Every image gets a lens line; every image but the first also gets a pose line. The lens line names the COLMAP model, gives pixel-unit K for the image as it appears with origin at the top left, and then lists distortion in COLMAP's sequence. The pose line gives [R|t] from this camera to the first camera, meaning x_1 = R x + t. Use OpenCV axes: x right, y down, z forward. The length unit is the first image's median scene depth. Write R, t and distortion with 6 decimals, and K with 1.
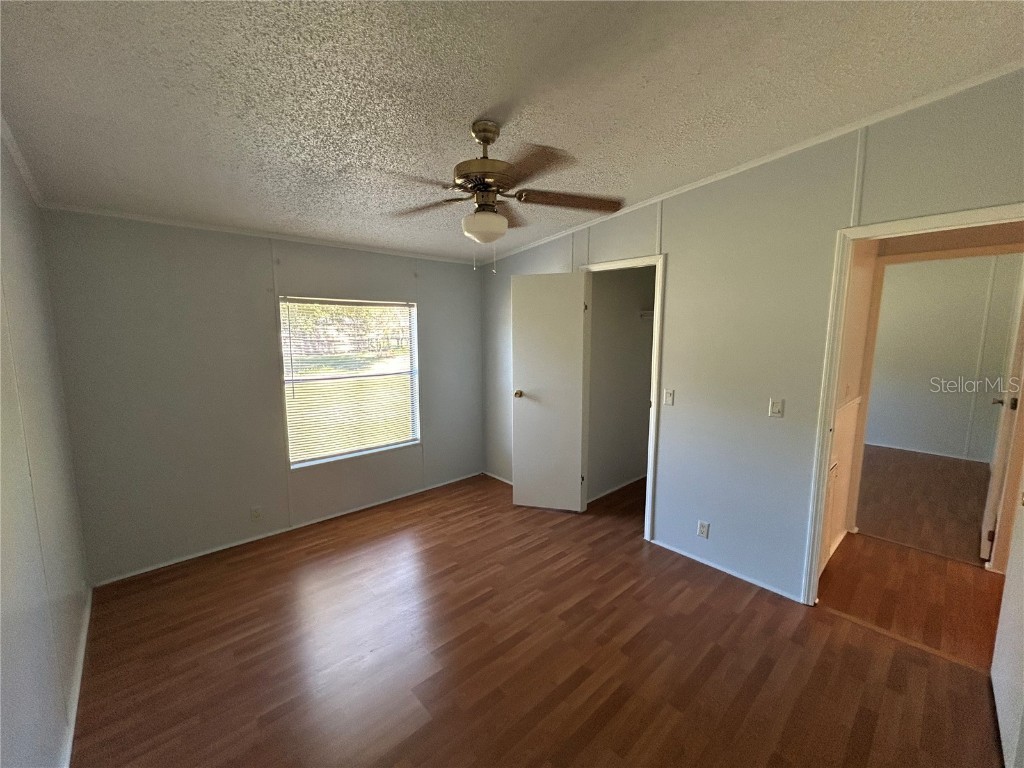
lens RADIAL K [[416.6, 0, 512.0], [0, 416.6, 384.0], [0, 0, 1]] dist [-0.030870, 0.000109]
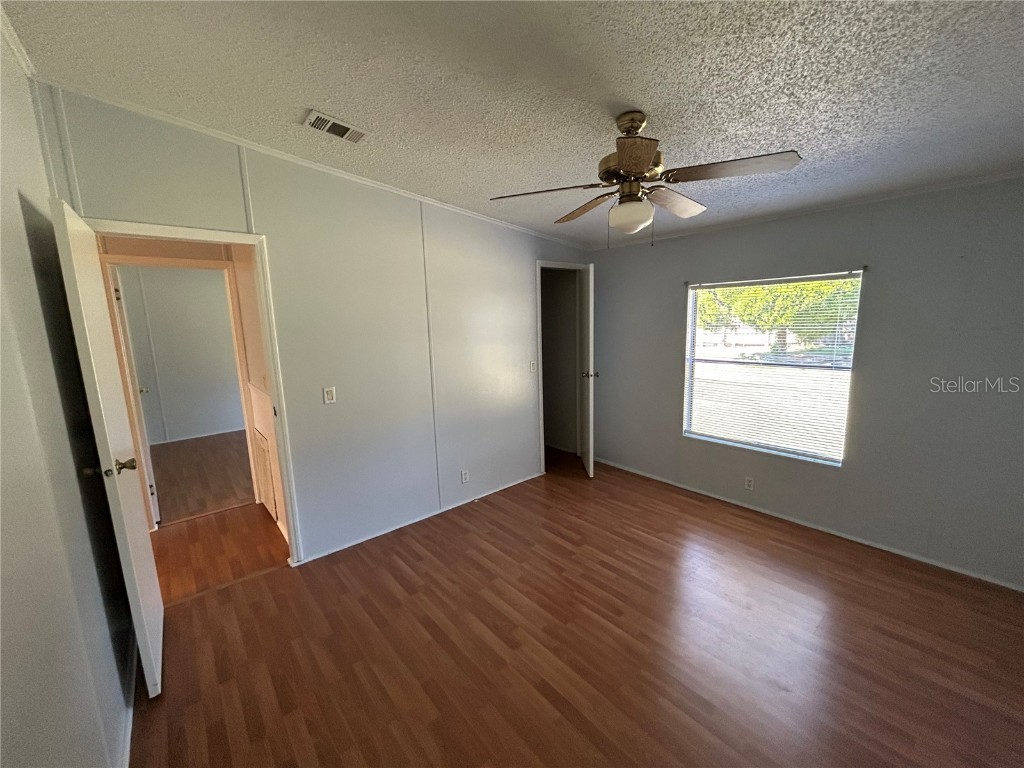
lens RADIAL K [[415.4, 0, 509.8], [0, 415.4, 385.2], [0, 0, 1]] dist [0.000999, 0.000774]
pose [[-0.034257, 0.162544, -0.986106, 0.634618], [-0.095889, 0.981599, 0.165132, -0.081180], [0.994802, 0.100214, -0.018040, 0.553751]]
